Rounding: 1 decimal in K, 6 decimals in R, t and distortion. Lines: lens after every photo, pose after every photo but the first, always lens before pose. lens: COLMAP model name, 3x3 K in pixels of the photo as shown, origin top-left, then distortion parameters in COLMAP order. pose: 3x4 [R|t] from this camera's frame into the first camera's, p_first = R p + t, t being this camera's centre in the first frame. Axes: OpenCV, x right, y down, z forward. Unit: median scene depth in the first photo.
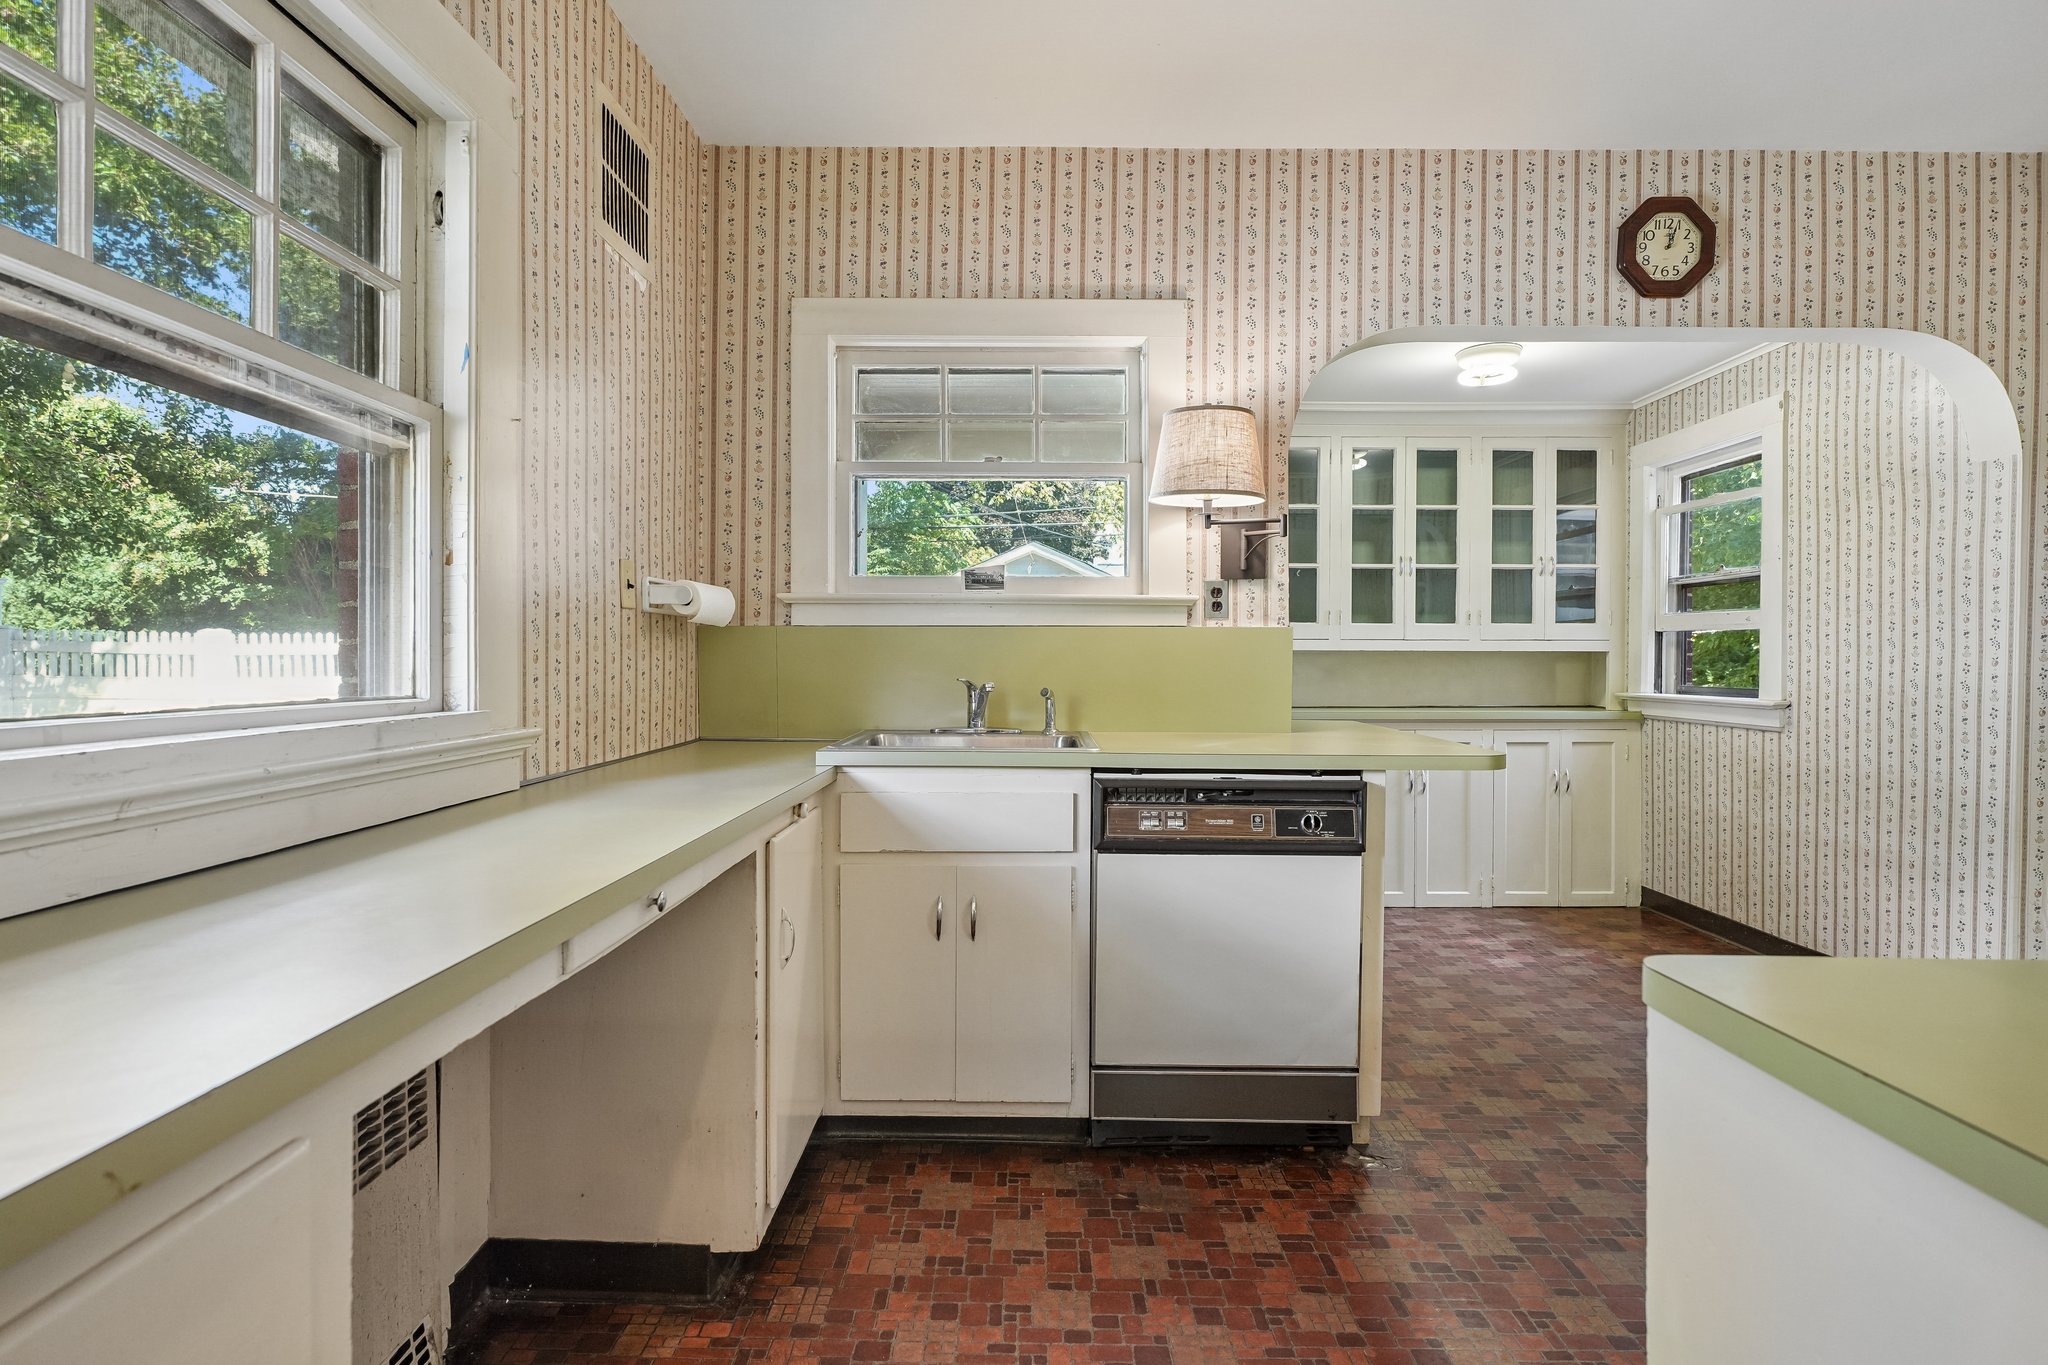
lens RADIAL K [[1014.1, 0, 1019.5], [0, 1014.1, 672.1], [0, 0, 1]] dist [-0.006021, 0.001613]
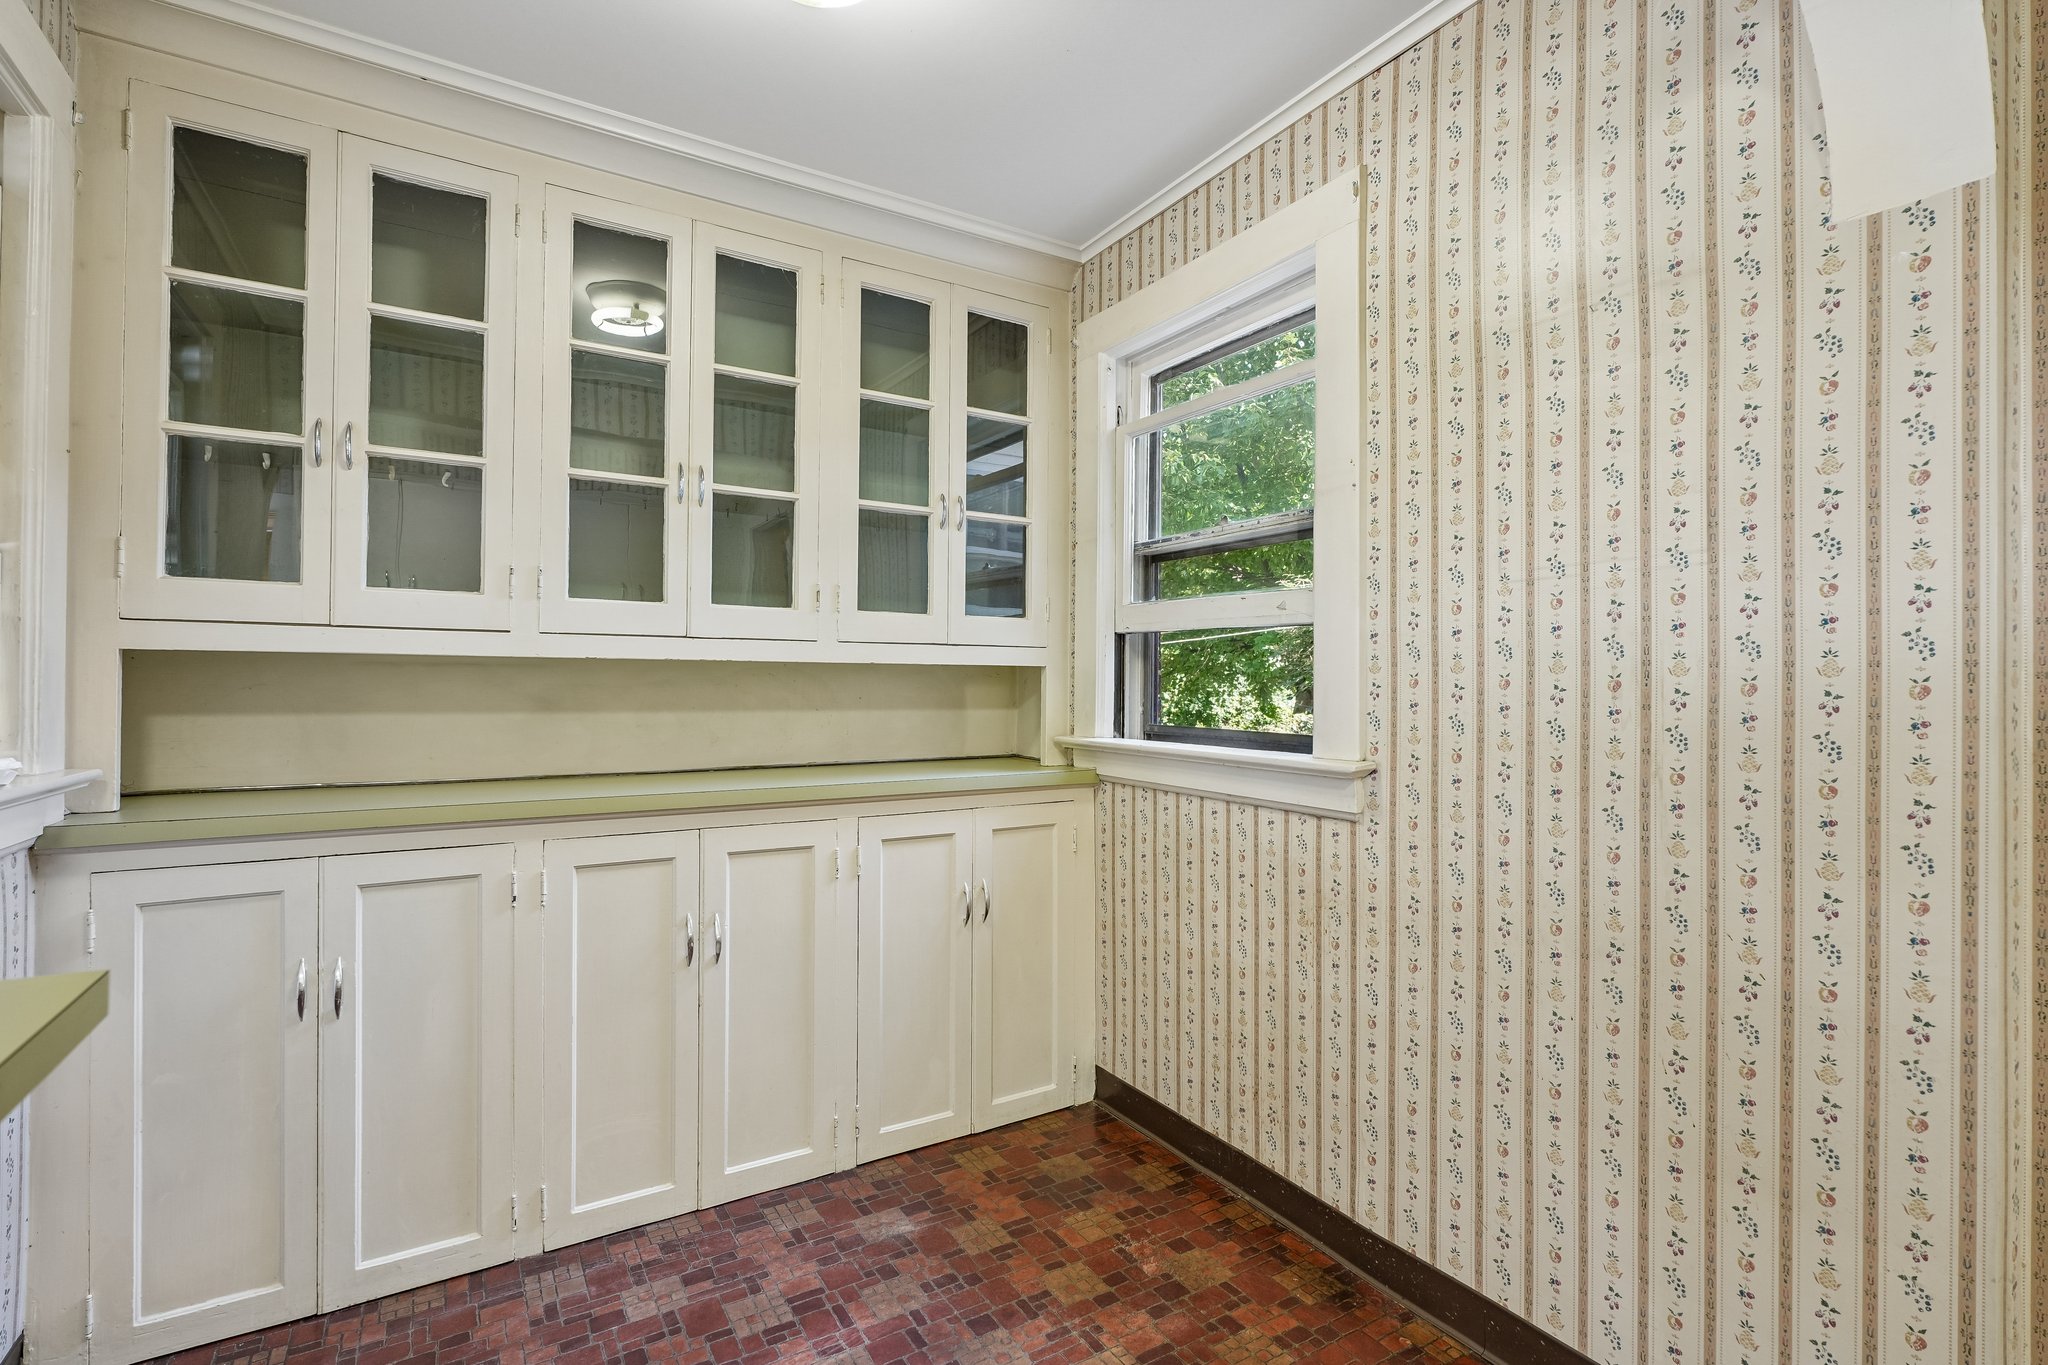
lens RADIAL K [[963.3, 0, 1024.4], [0, 963.3, 668.9], [0, 0, 1]] dist [0.001013, -0.000142]
pose [[0.849171, 0.011323, 0.527997, 0.443985], [0.001403, 0.999718, -0.023696, -0.009252], [-0.528116, 0.020863, 0.848916, 0.853923]]
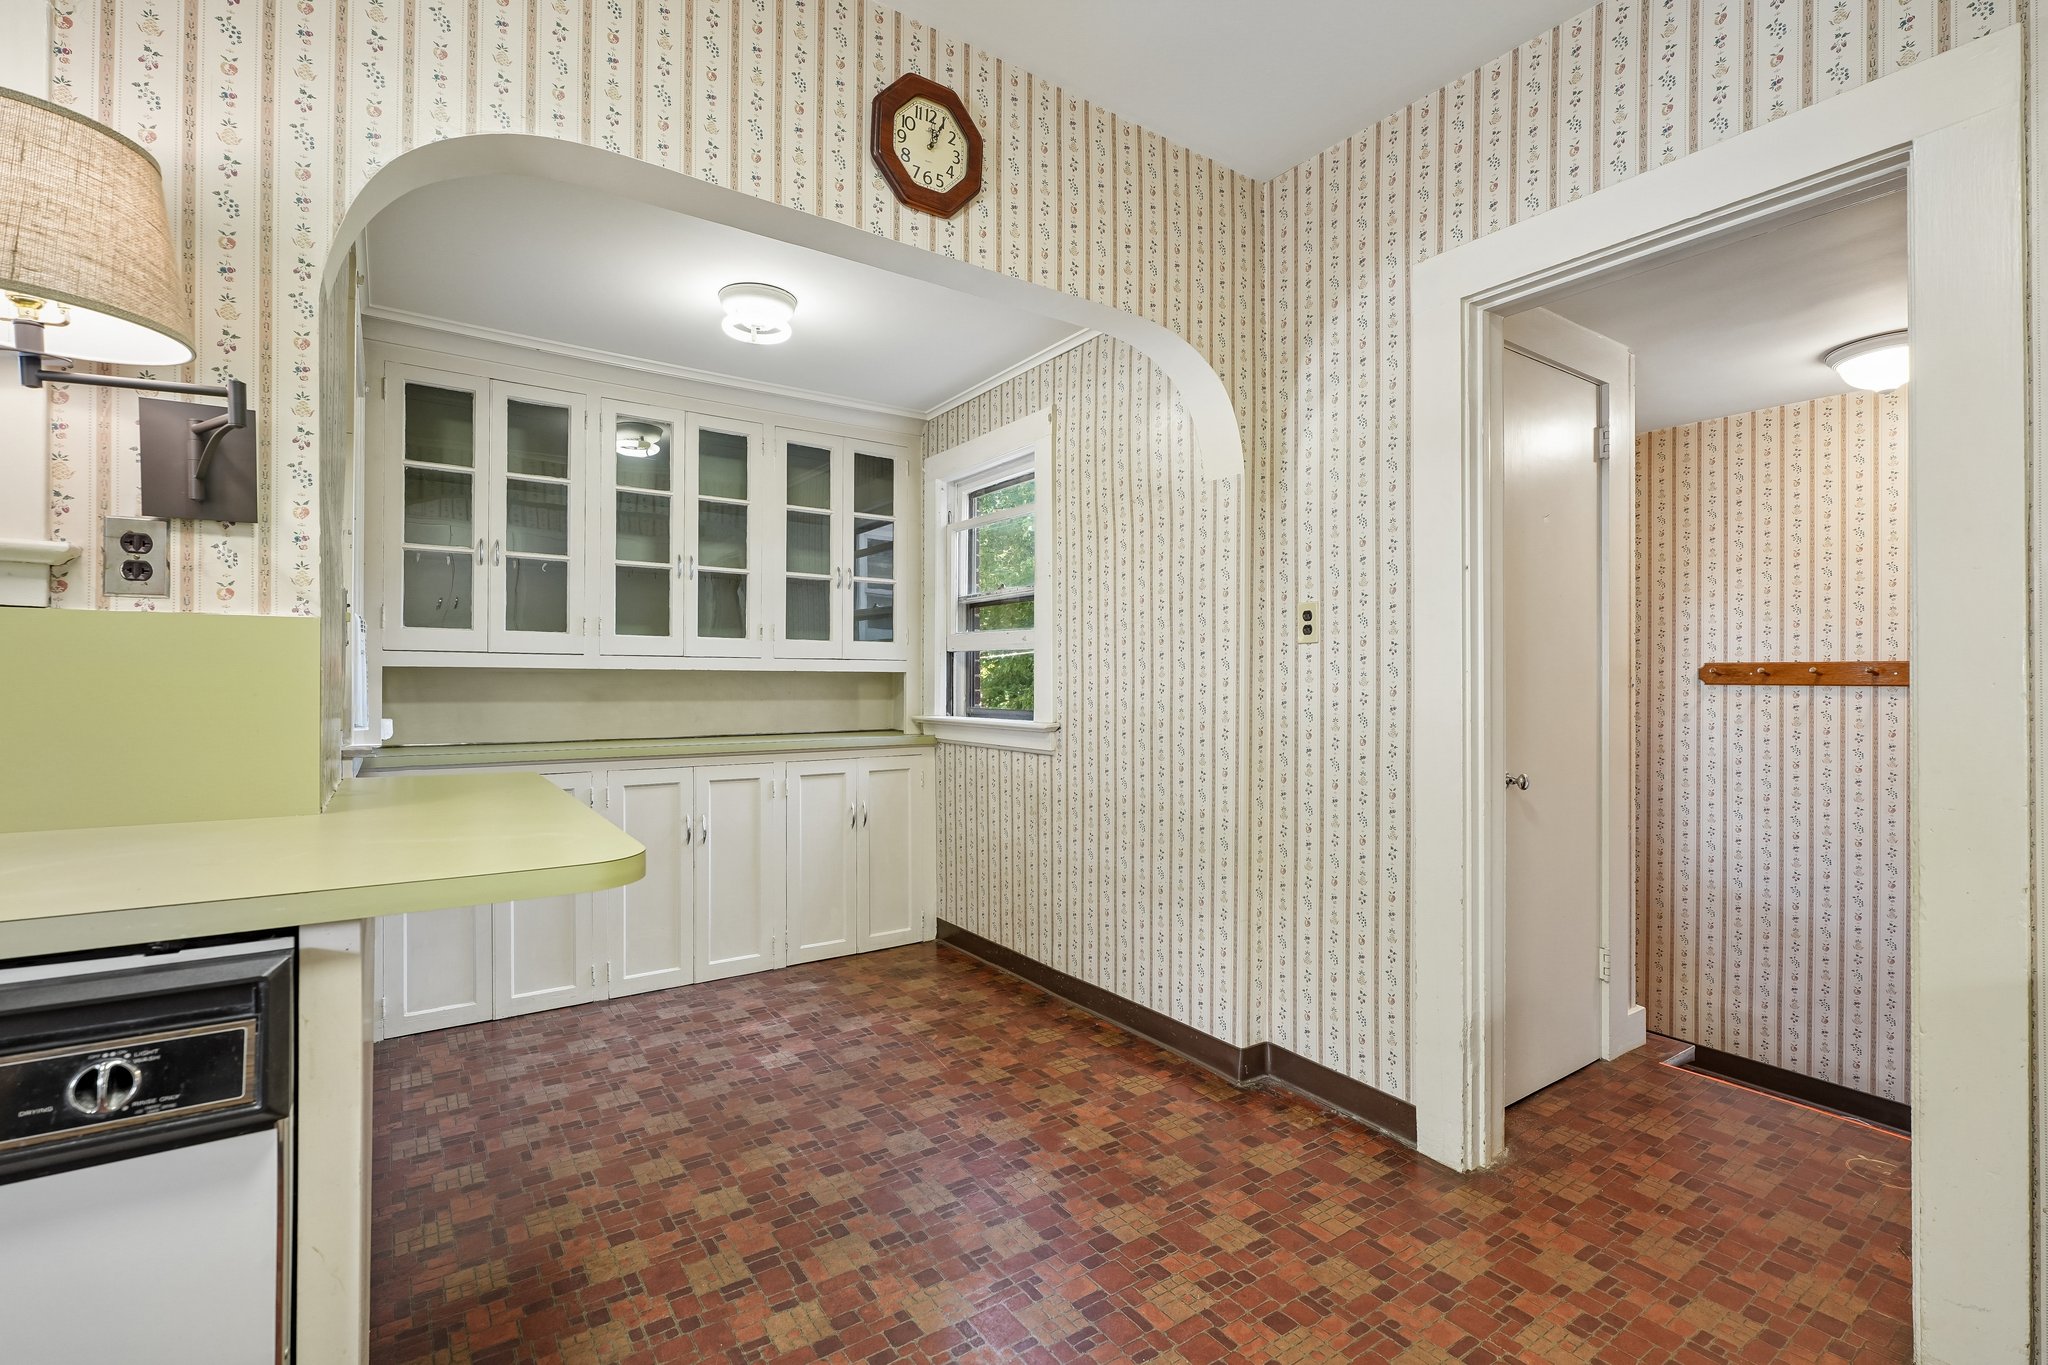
lens RADIAL K [[923.9, 0, 1020.3], [0, 923.9, 676.7], [0, 0, 1]] dist [-0.006585, 0.001420]
pose [[0.819349, 0.003611, 0.573283, 0.281867], [0.006945, 0.999844, -0.016224, -0.002429], [-0.573253, 0.017274, 0.819197, 0.372709]]
